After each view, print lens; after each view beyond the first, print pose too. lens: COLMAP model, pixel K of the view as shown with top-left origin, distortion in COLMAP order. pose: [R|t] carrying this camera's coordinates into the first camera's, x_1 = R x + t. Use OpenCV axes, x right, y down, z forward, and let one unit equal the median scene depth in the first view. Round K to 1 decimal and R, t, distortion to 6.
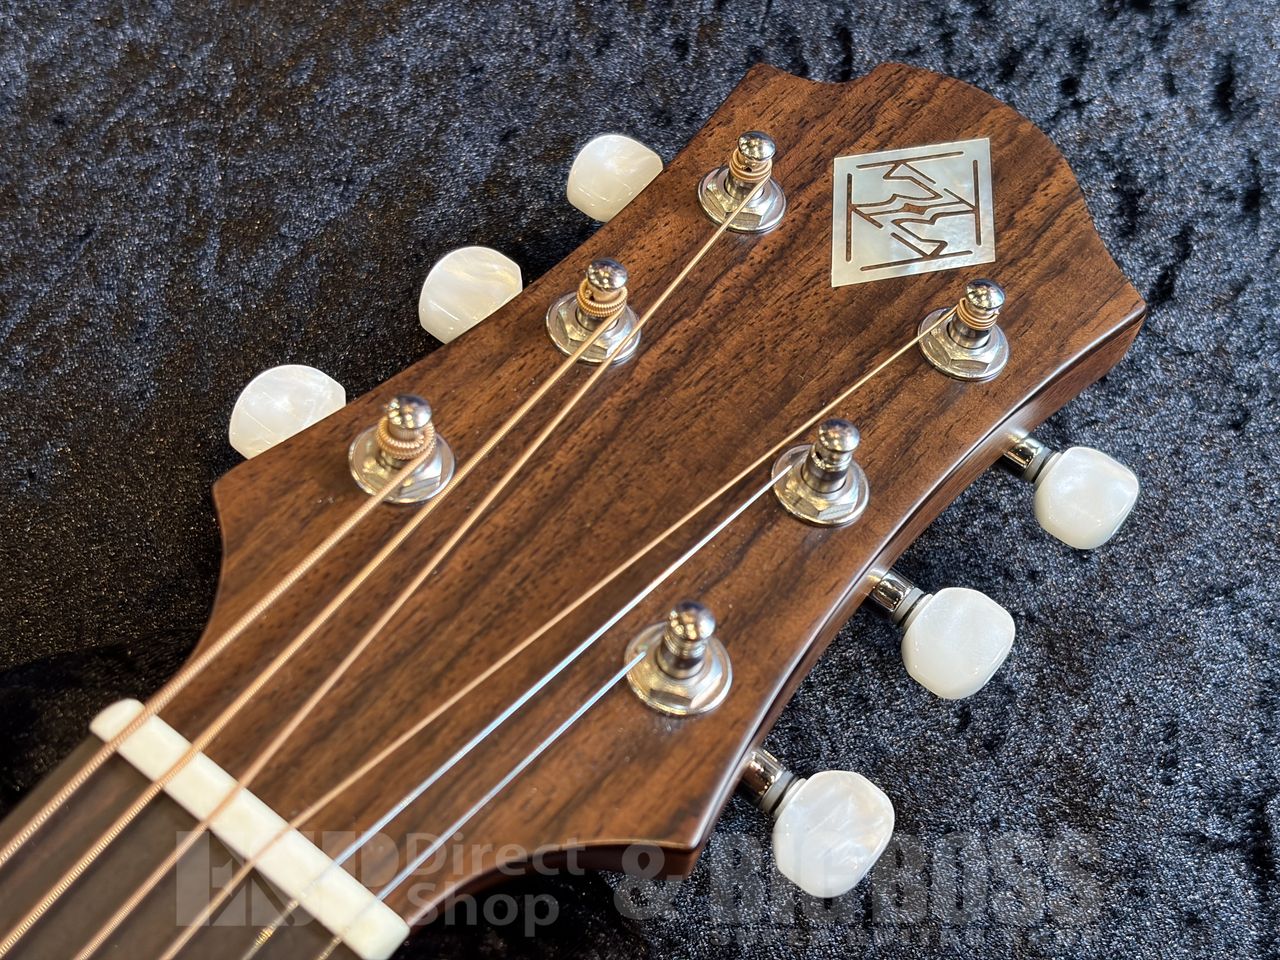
lens RADIAL K [[2080.7, 0, 640.8], [0, 2080.7, 481.4], [0, 0, 1]] dist [0.118784, 0.000000]
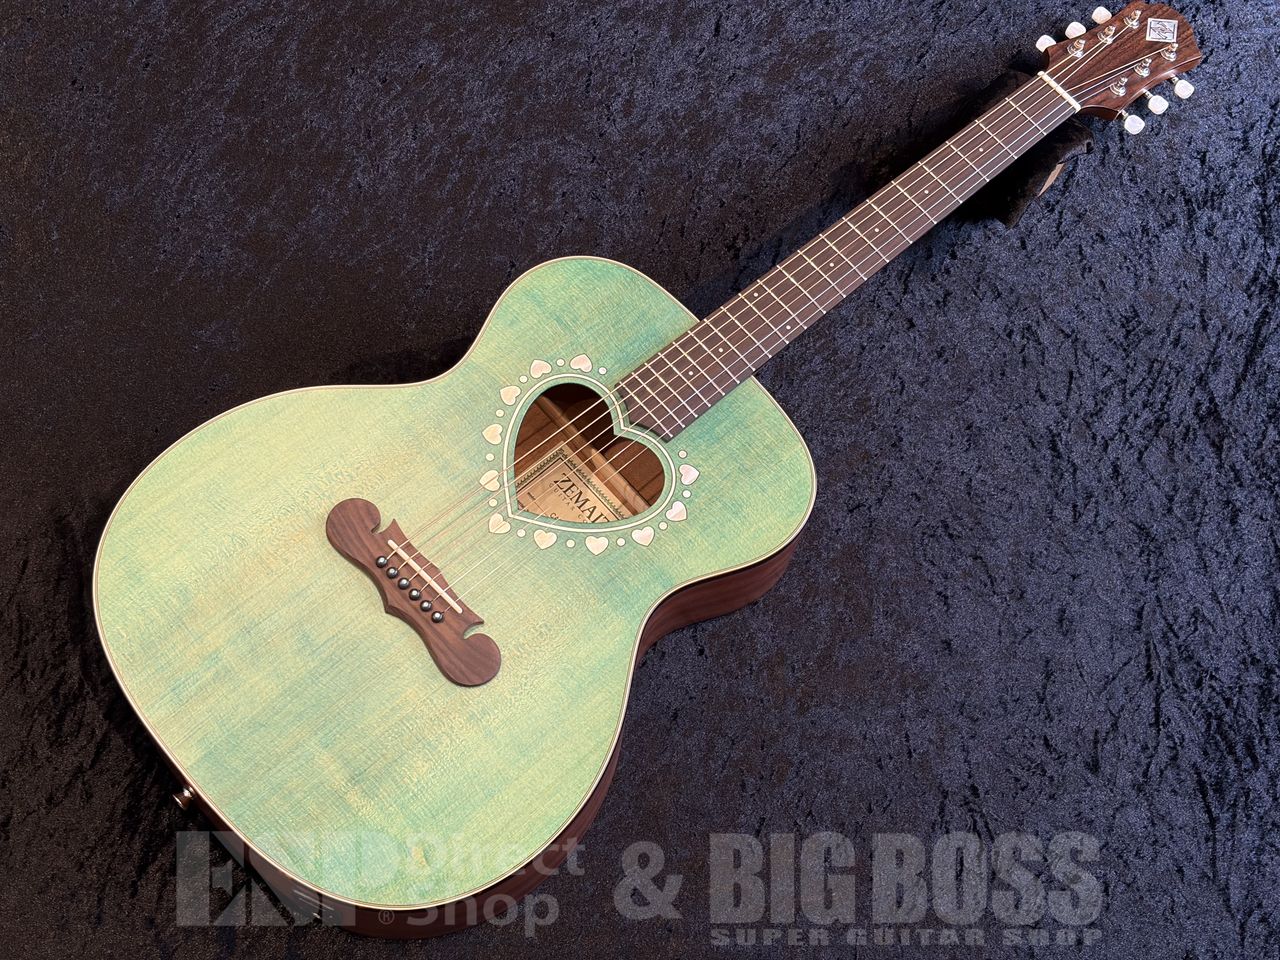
lens RADIAL K [[2080.7, 0, 644.3], [0, 2080.7, 478.5], [0, 0, 1]] dist [0.118784, 0.000000]
pose [[0.982659, 0.185420, 0.001038, -0.955057], [-0.185421, 0.982602, 0.010574, 1.174820], [0.000941, -0.010583, 0.999944, -4.357033]]
